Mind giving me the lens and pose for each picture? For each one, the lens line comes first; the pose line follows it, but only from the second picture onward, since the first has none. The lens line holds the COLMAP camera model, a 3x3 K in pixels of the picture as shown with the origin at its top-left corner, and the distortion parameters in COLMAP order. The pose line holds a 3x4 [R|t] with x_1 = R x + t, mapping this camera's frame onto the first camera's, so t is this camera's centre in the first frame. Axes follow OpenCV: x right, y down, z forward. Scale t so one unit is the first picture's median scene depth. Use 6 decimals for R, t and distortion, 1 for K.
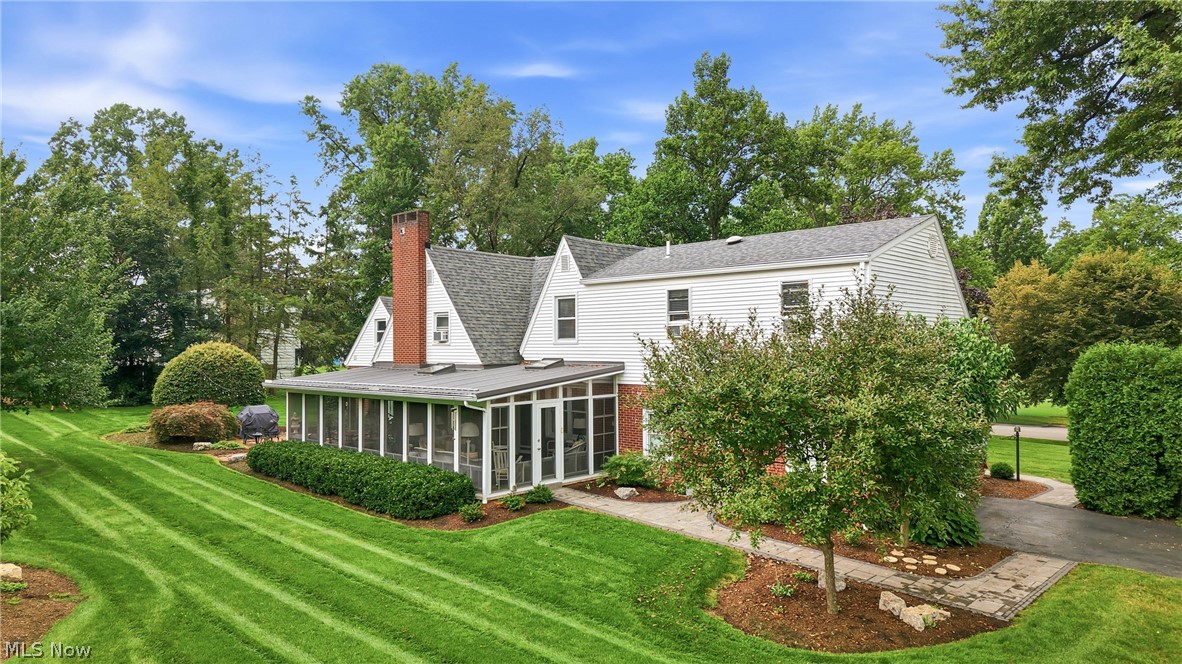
lens RADIAL K [[756.6, 0, 591.0], [0, 756.6, 332.0], [0, 0, 1]] dist [0.008621, 0.001206]
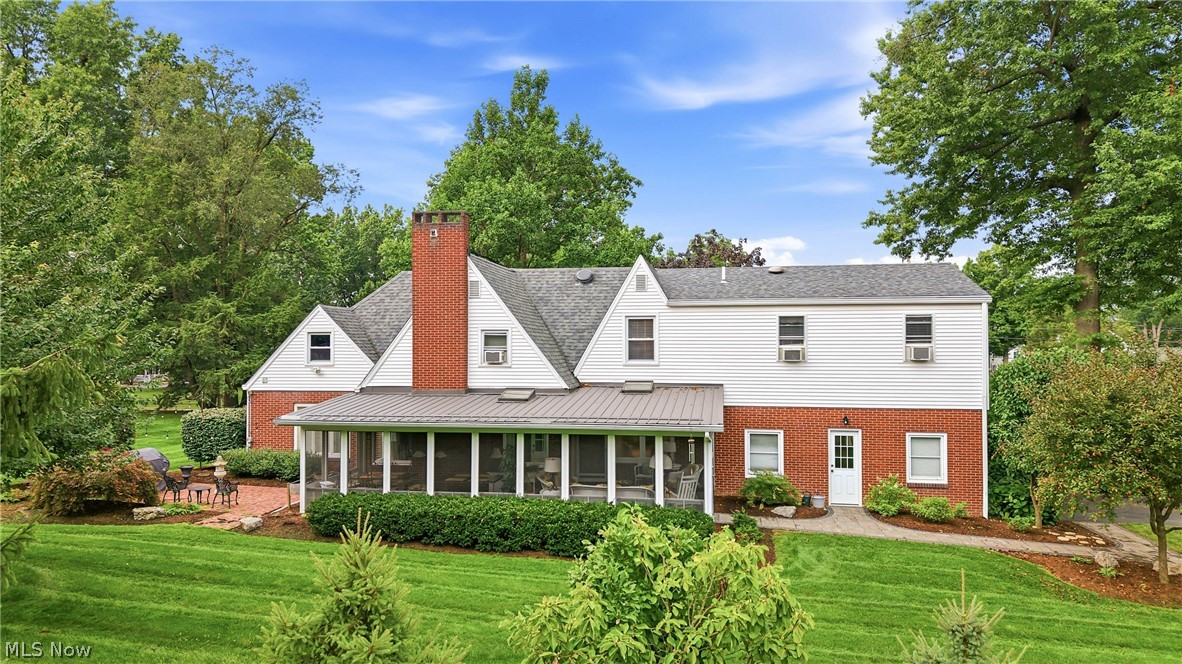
lens RADIAL K [[756.6, 0, 591.0], [0, 756.6, 332.0], [0, 0, 1]] dist [0.008621, 0.001206]
pose [[0.851633, 0.017550, 0.523845, -0.581228], [-0.014204, 0.999845, -0.010405, -0.015924], [-0.523947, 0.001421, 0.851750, 0.208657]]
